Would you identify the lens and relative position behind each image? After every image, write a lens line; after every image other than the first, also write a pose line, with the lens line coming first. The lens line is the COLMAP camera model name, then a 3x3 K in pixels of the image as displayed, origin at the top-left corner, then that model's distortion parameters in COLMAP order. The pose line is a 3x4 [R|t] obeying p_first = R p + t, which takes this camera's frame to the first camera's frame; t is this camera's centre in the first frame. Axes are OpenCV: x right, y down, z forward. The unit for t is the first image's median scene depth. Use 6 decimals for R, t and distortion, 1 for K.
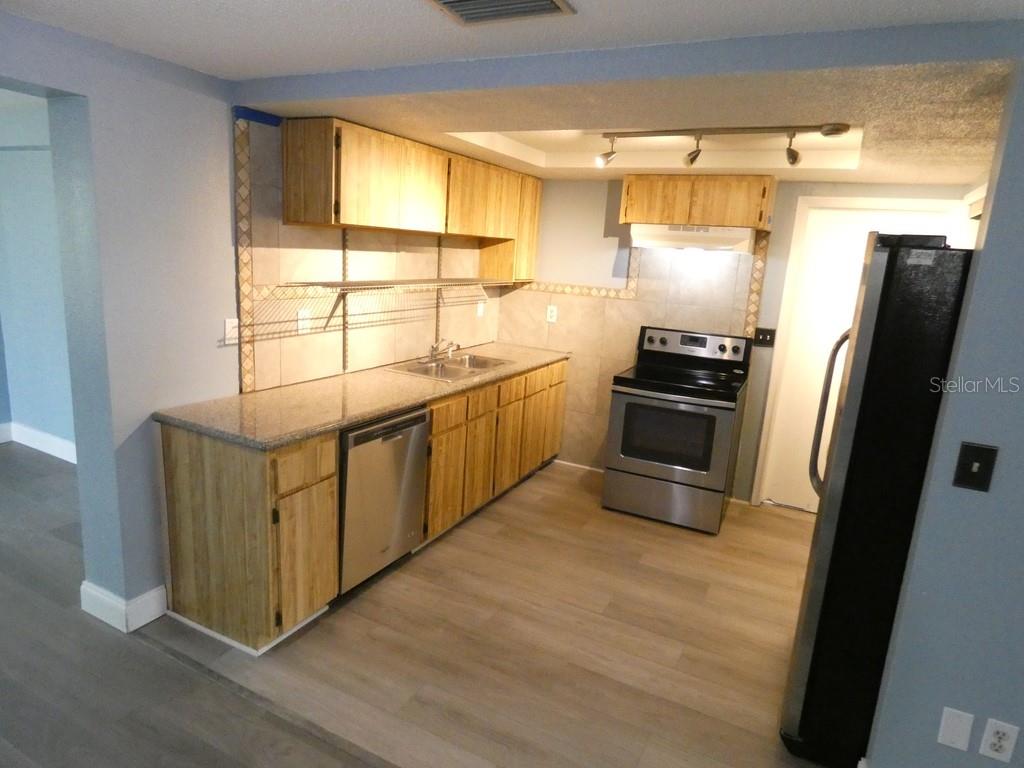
lens RADIAL K [[617.0, 0, 515.1], [0, 617.0, 380.0], [0, 0, 1]] dist [0.006119, 0.000451]
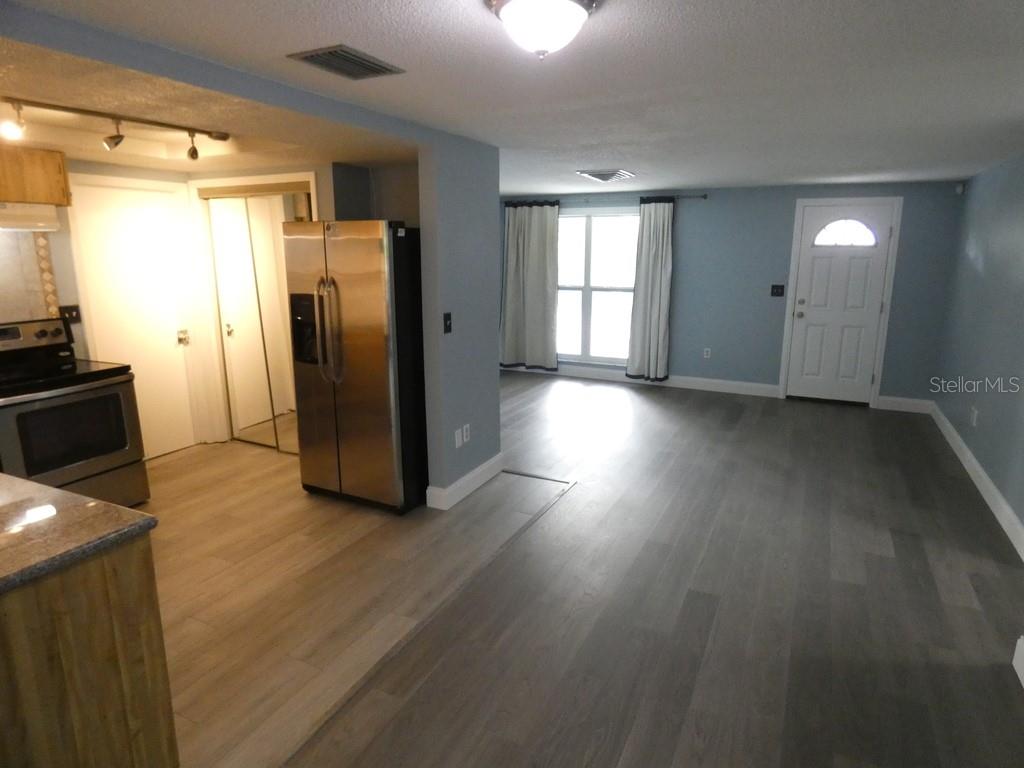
lens RADIAL K [[617.0, 0, 515.0], [0, 617.0, 383.5], [0, 0, 1]] dist [0.006119, 0.000451]
pose [[-0.021825, -0.275652, 0.961010, -0.744450], [0.208455, 0.938857, 0.274032, -0.109488], [-0.977788, 0.206308, 0.036971, 0.348142]]
